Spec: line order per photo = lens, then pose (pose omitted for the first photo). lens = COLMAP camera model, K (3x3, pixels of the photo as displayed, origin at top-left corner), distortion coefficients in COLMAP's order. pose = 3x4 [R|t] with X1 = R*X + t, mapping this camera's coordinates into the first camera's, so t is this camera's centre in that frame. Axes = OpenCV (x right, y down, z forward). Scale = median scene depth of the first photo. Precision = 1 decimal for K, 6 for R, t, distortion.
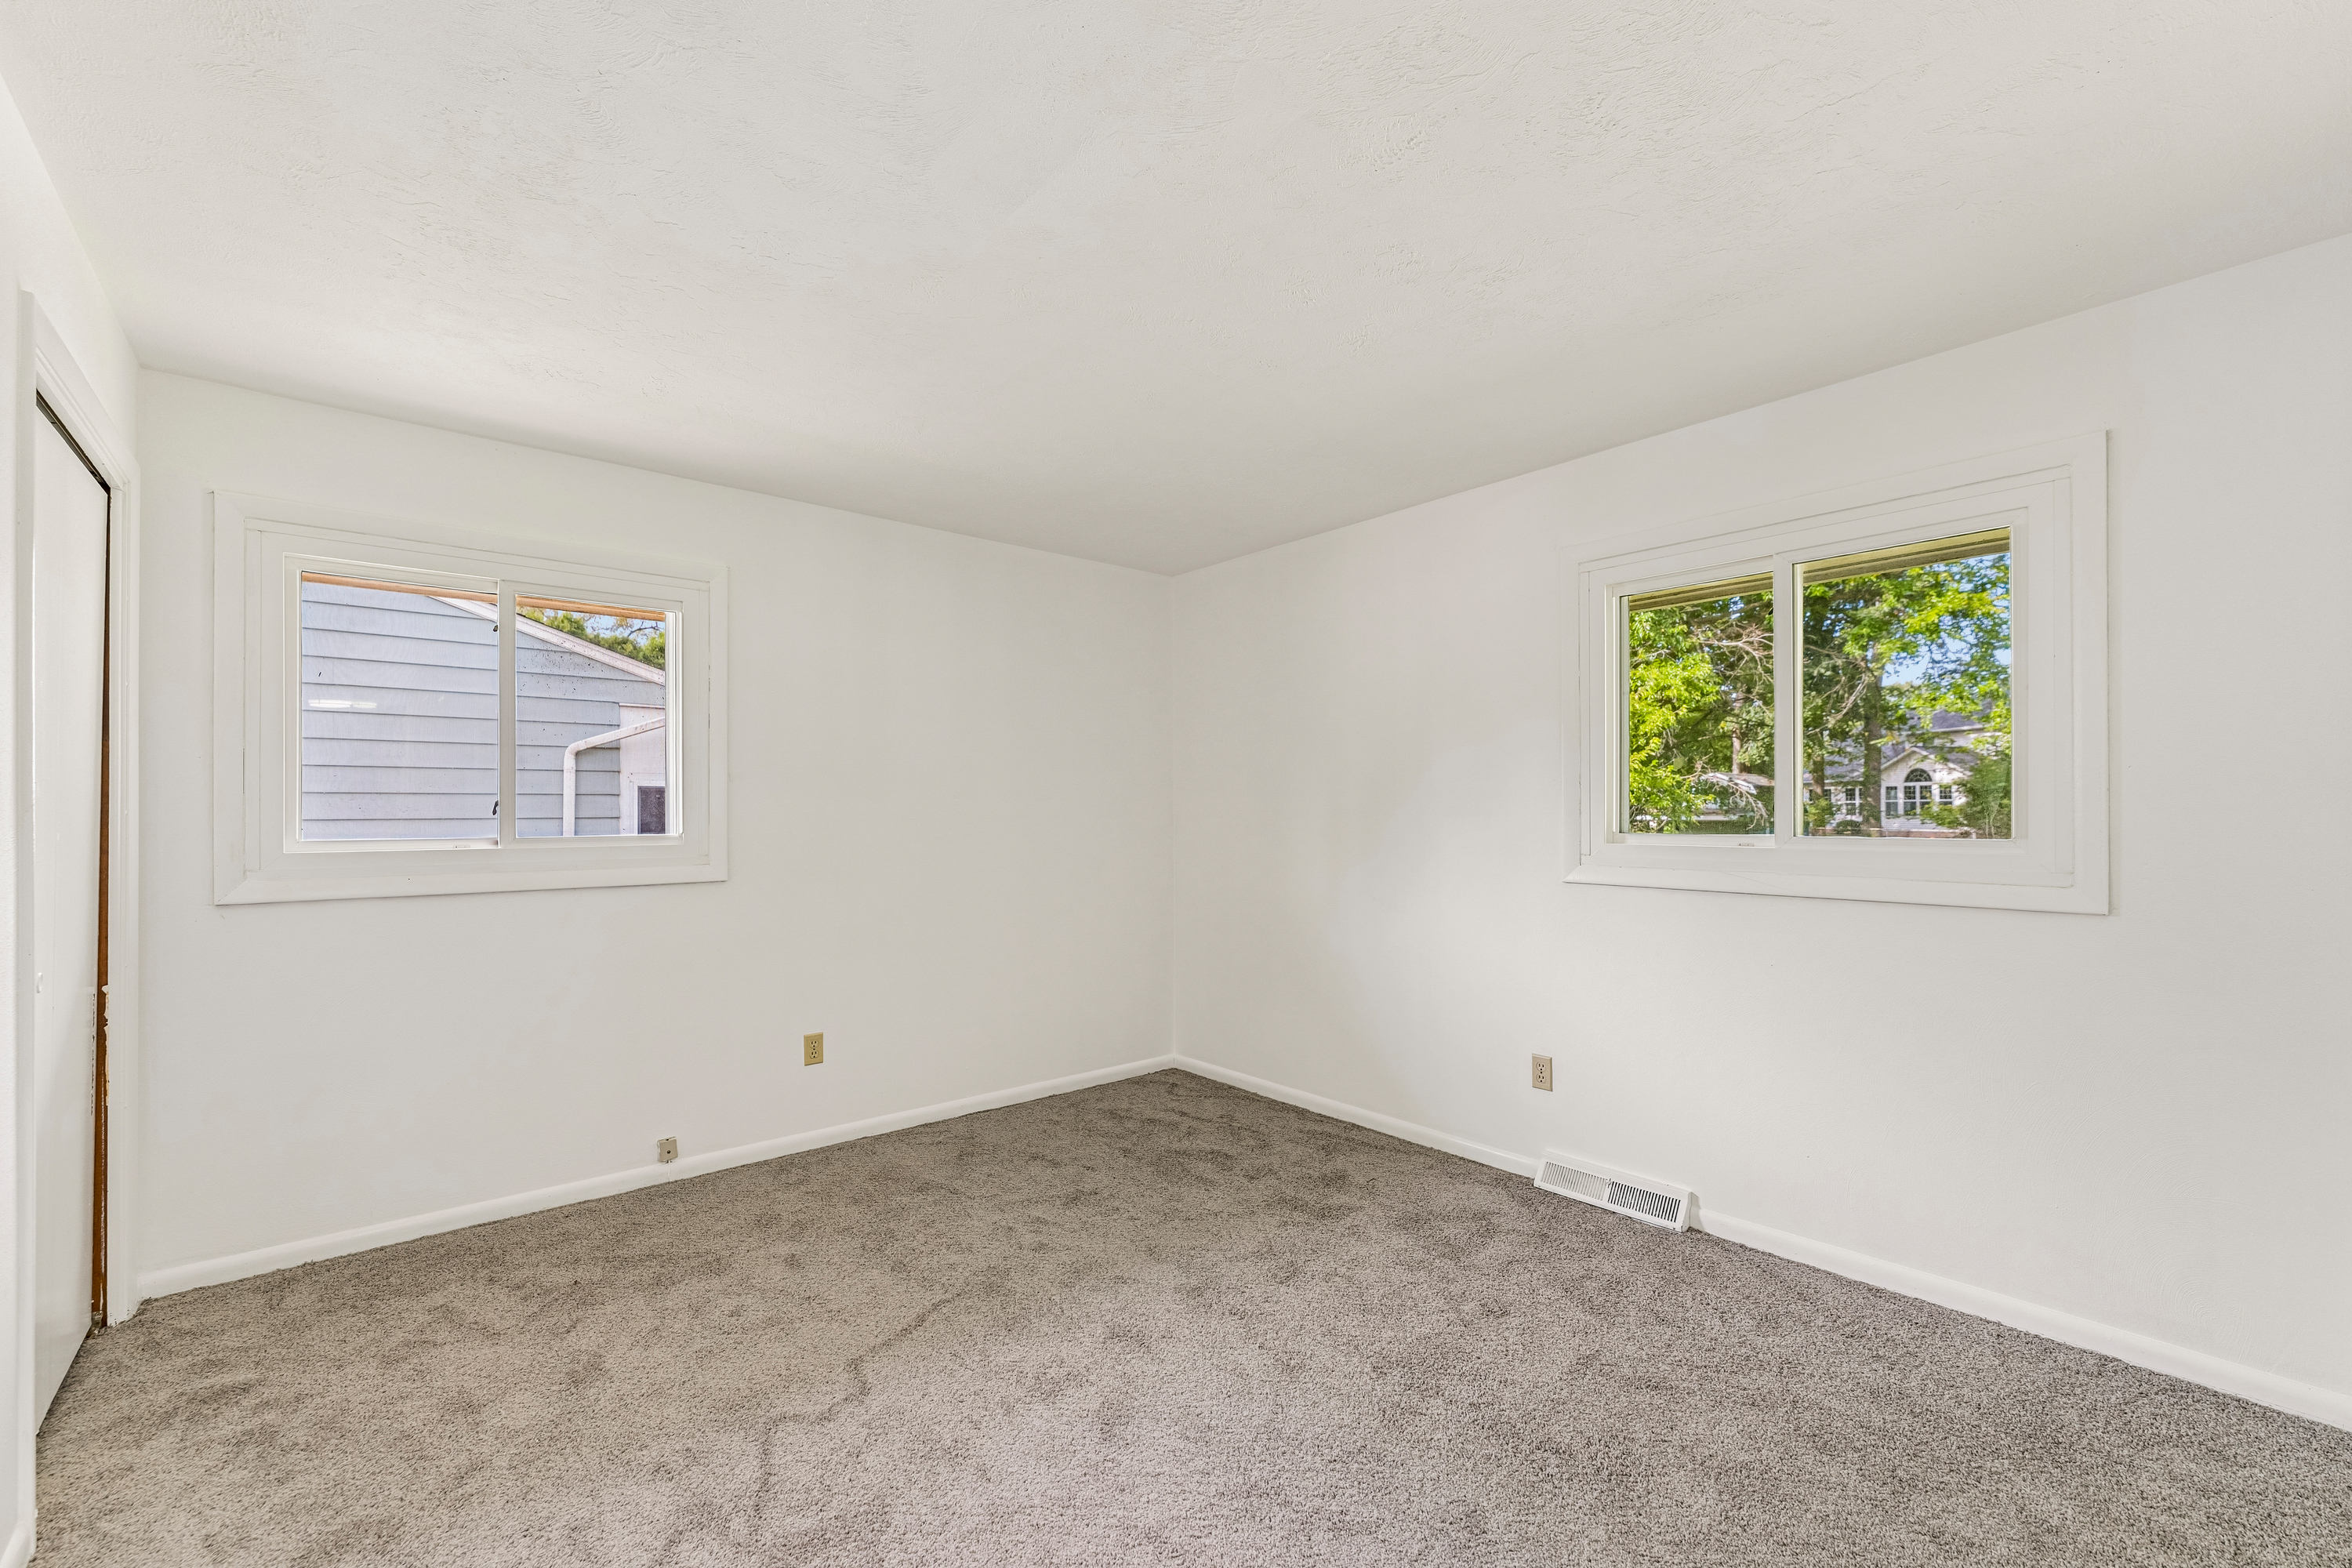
lens RADIAL K [[957.0, 0, 1153.1], [0, 957.0, 783.9], [0, 0, 1]] dist [-0.001108, -0.000242]
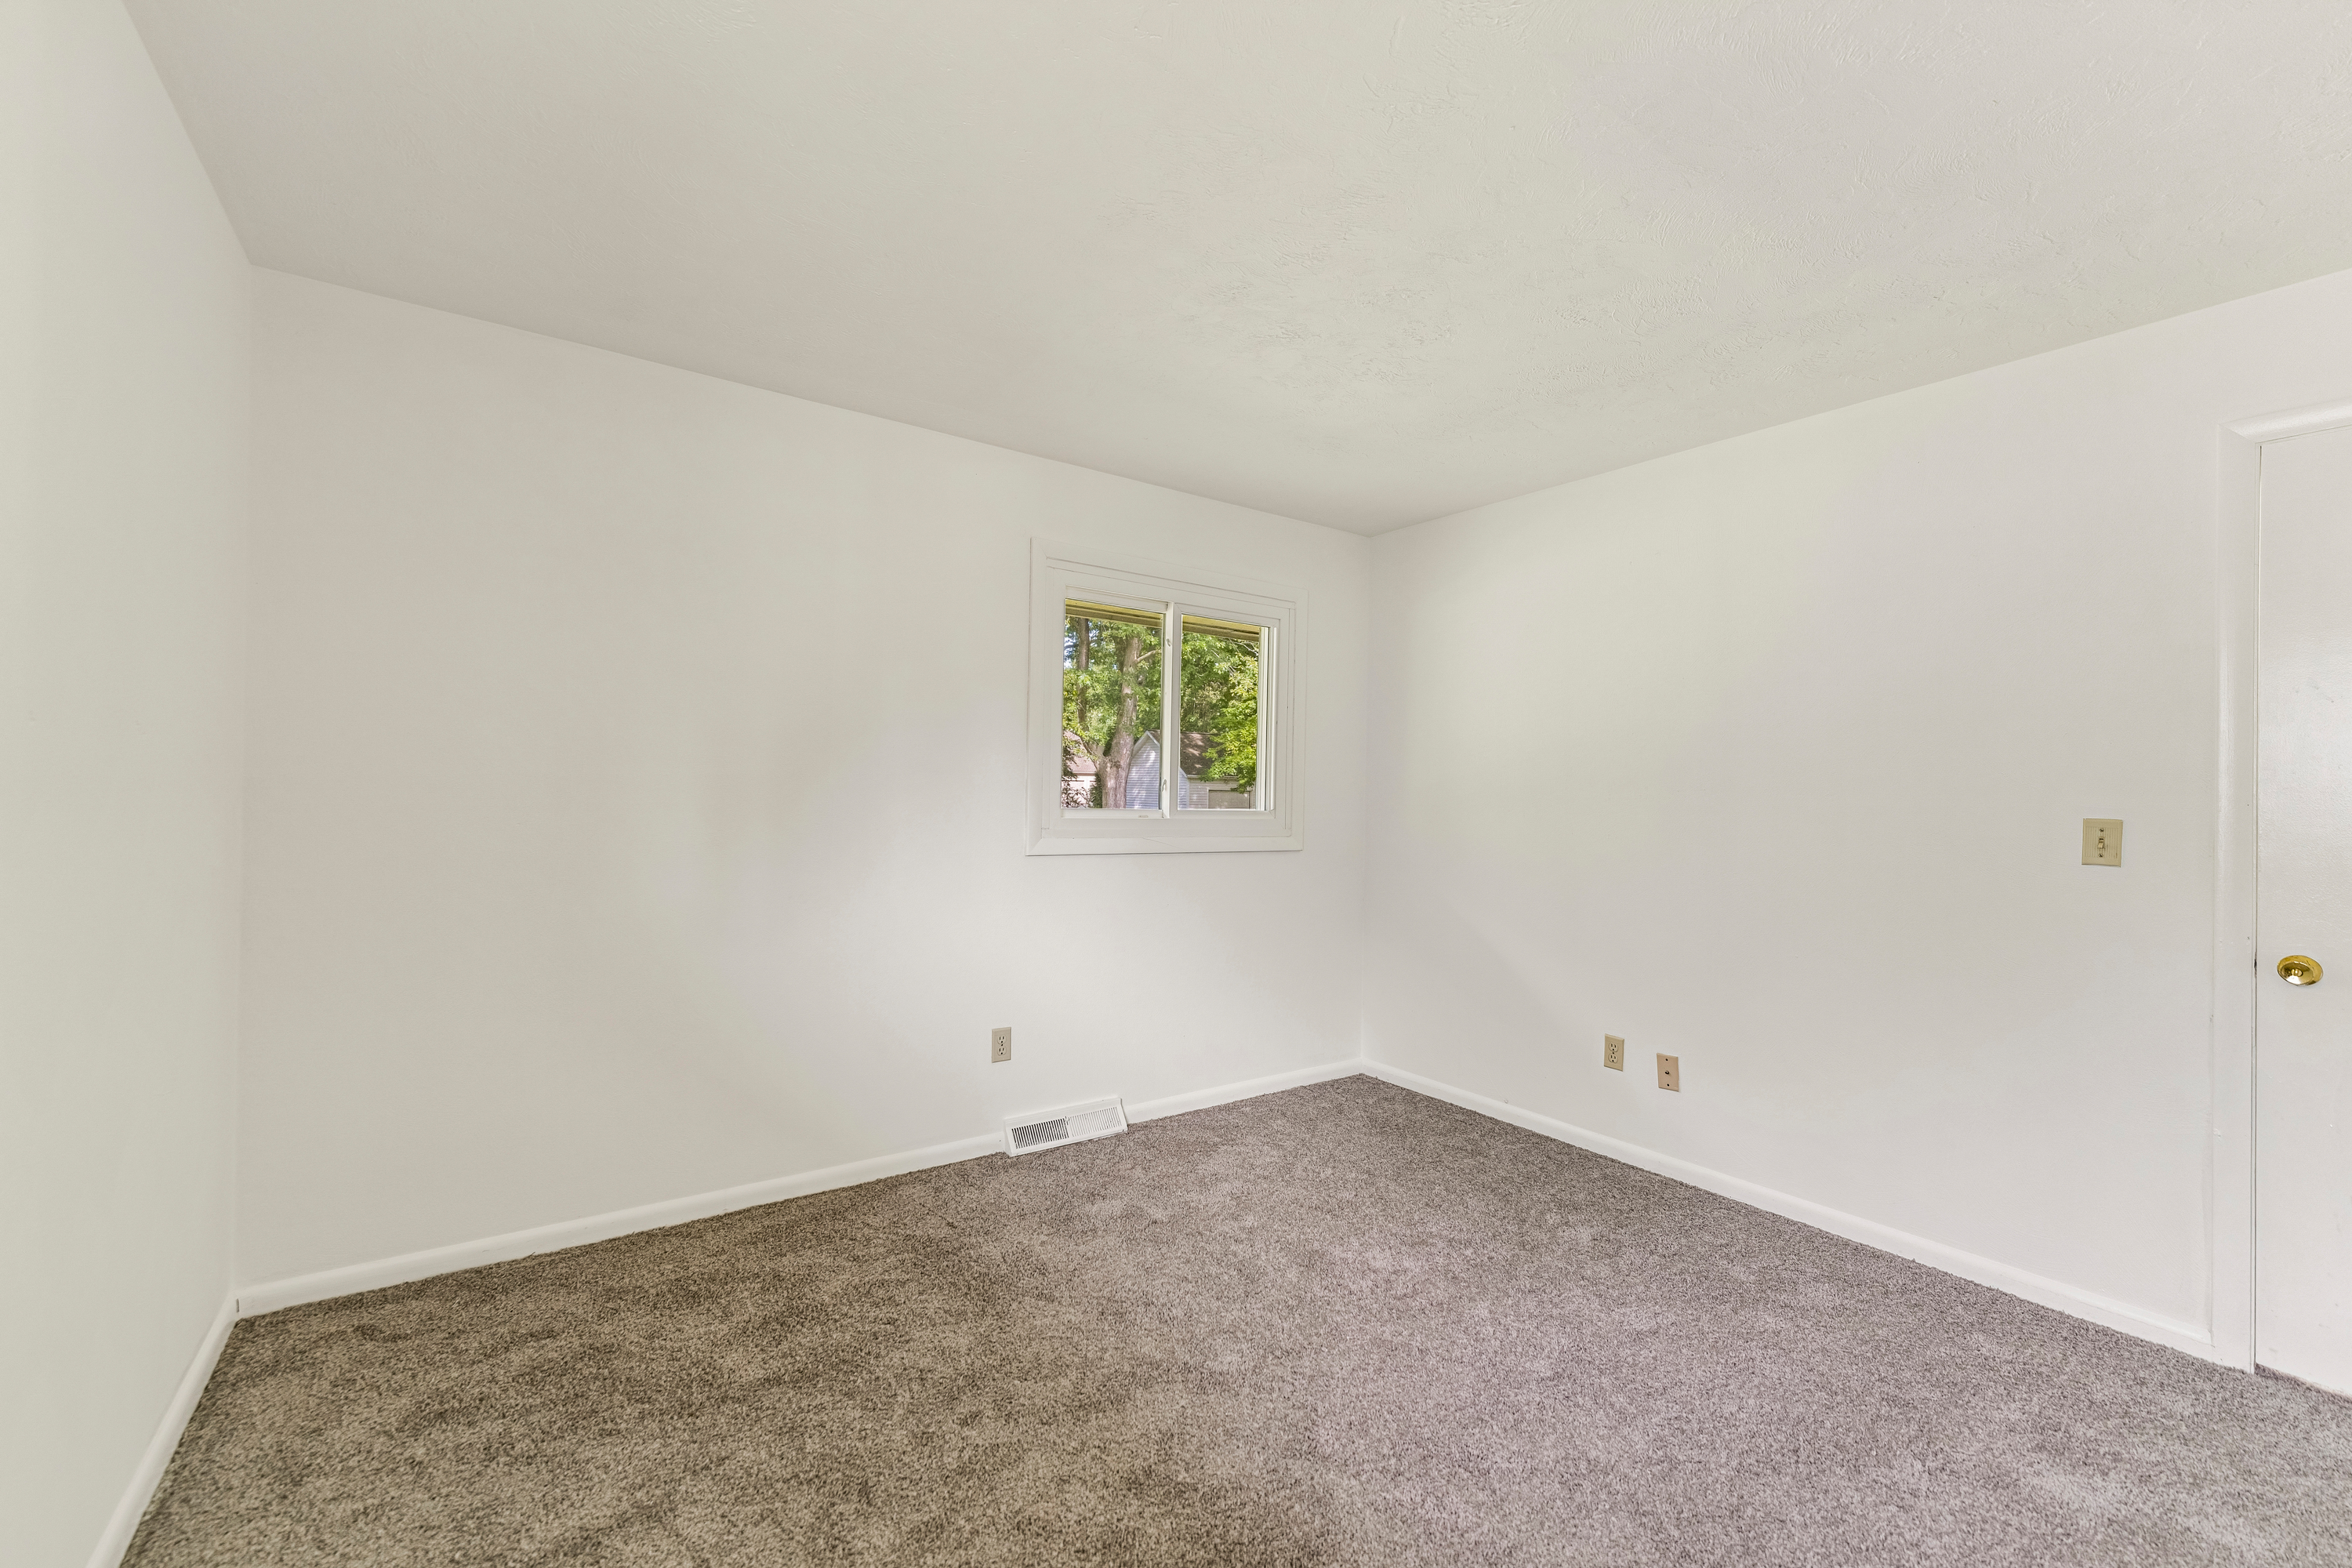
lens RADIAL K [[957.0, 0, 1153.1], [0, 957.0, 783.9], [0, 0, 1]] dist [-0.001108, -0.000242]
pose [[0.086527, 0.012005, 0.996177, -0.596142], [-0.042472, 0.999063, -0.008351, 0.027569], [-0.995344, -0.041587, 0.086956, 0.767702]]
